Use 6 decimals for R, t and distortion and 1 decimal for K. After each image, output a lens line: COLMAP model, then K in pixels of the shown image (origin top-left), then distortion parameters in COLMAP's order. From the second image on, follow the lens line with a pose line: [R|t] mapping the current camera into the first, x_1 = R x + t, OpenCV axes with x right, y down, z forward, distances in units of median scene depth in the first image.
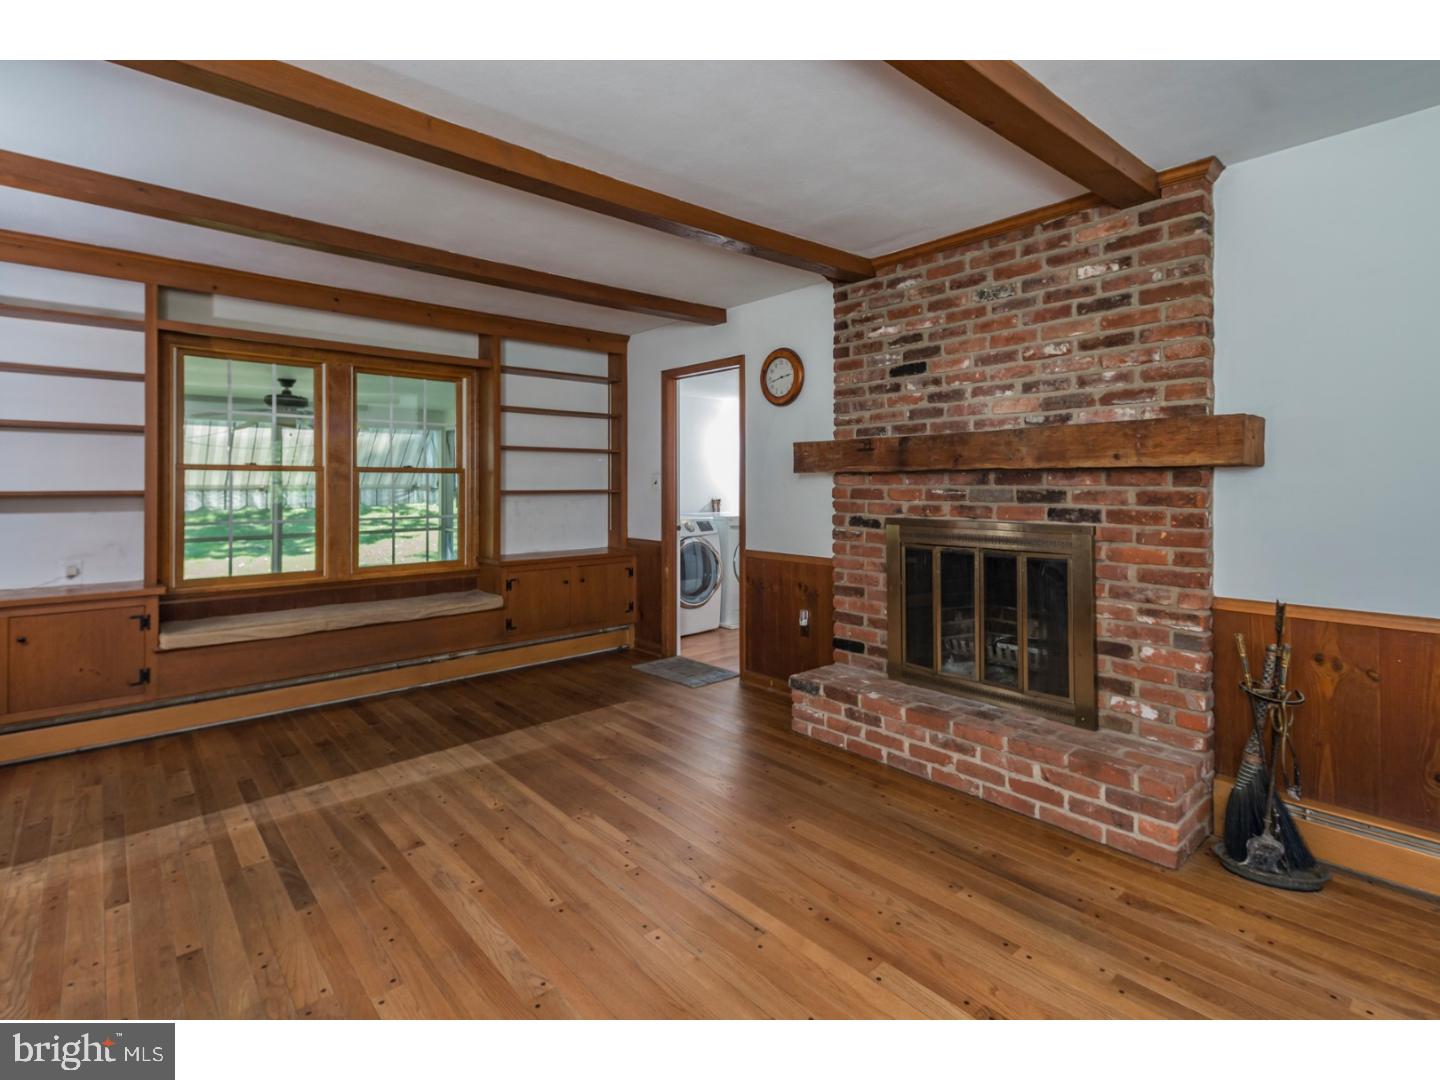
lens RADIAL K [[697.5, 0, 717.8], [0, 697.5, 484.0], [0, 0, 1]] dist [0.016412, -0.000999]
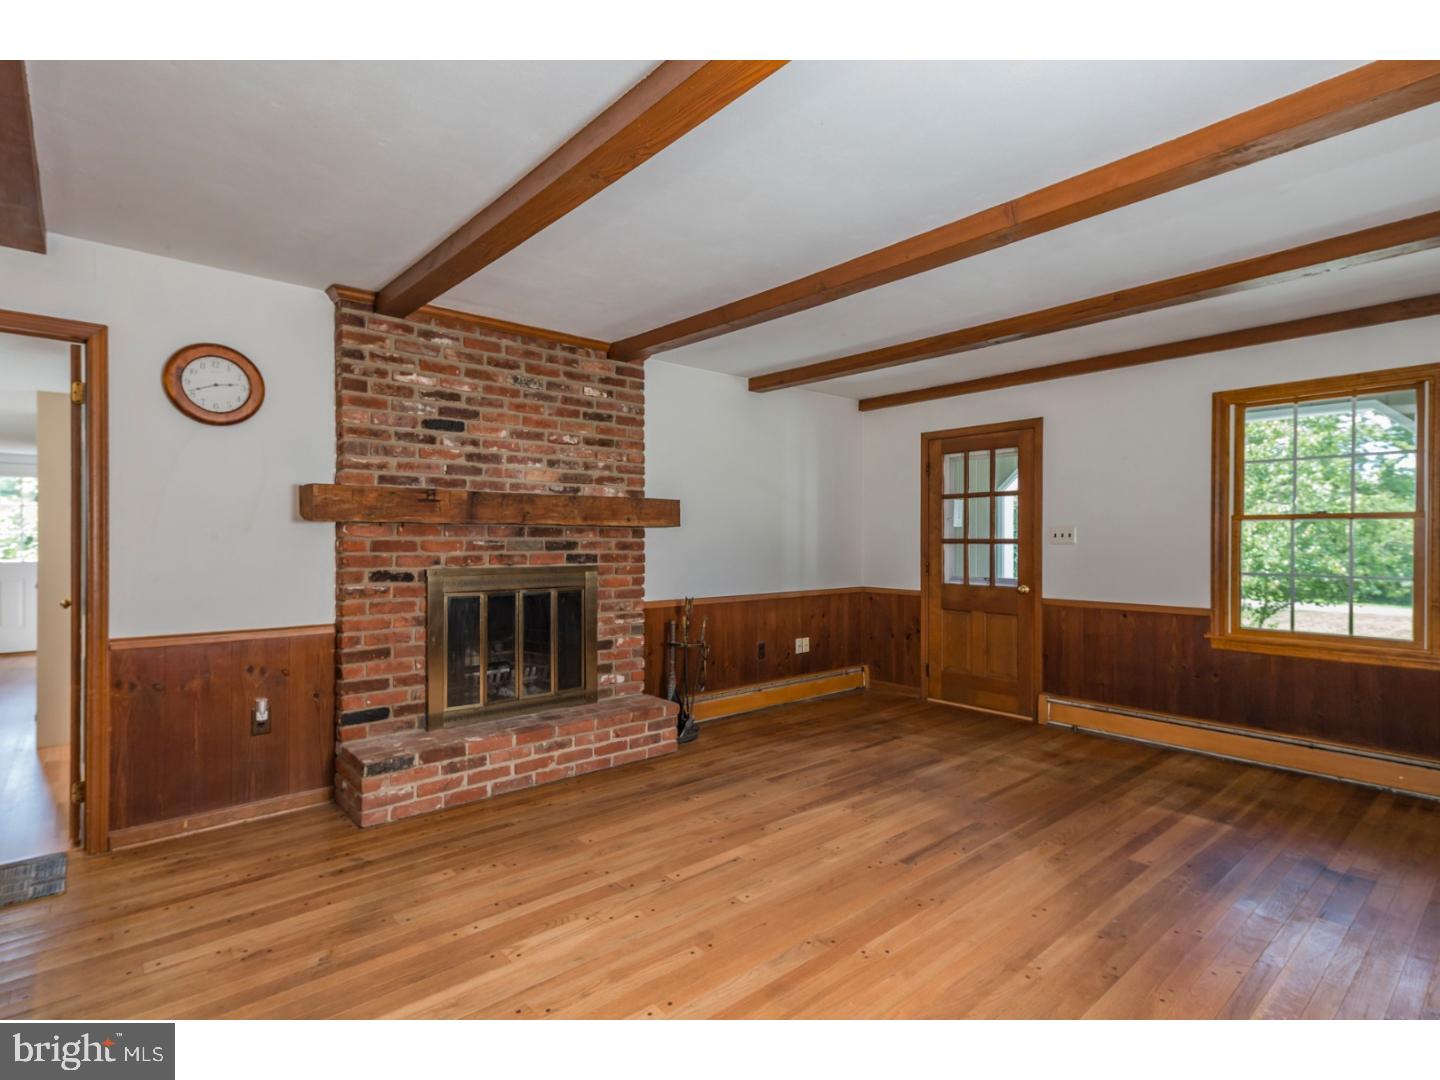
lens RADIAL K [[690.6, 0, 715.2], [0, 690.6, 541.0], [0, 0, 1]] dist [0.016227, -0.000189]
pose [[0.020517, -0.003290, 0.999784, -0.831023], [-0.004430, 0.999984, 0.003381, 0.002594], [-0.999780, -0.004499, 0.020502, 0.646176]]
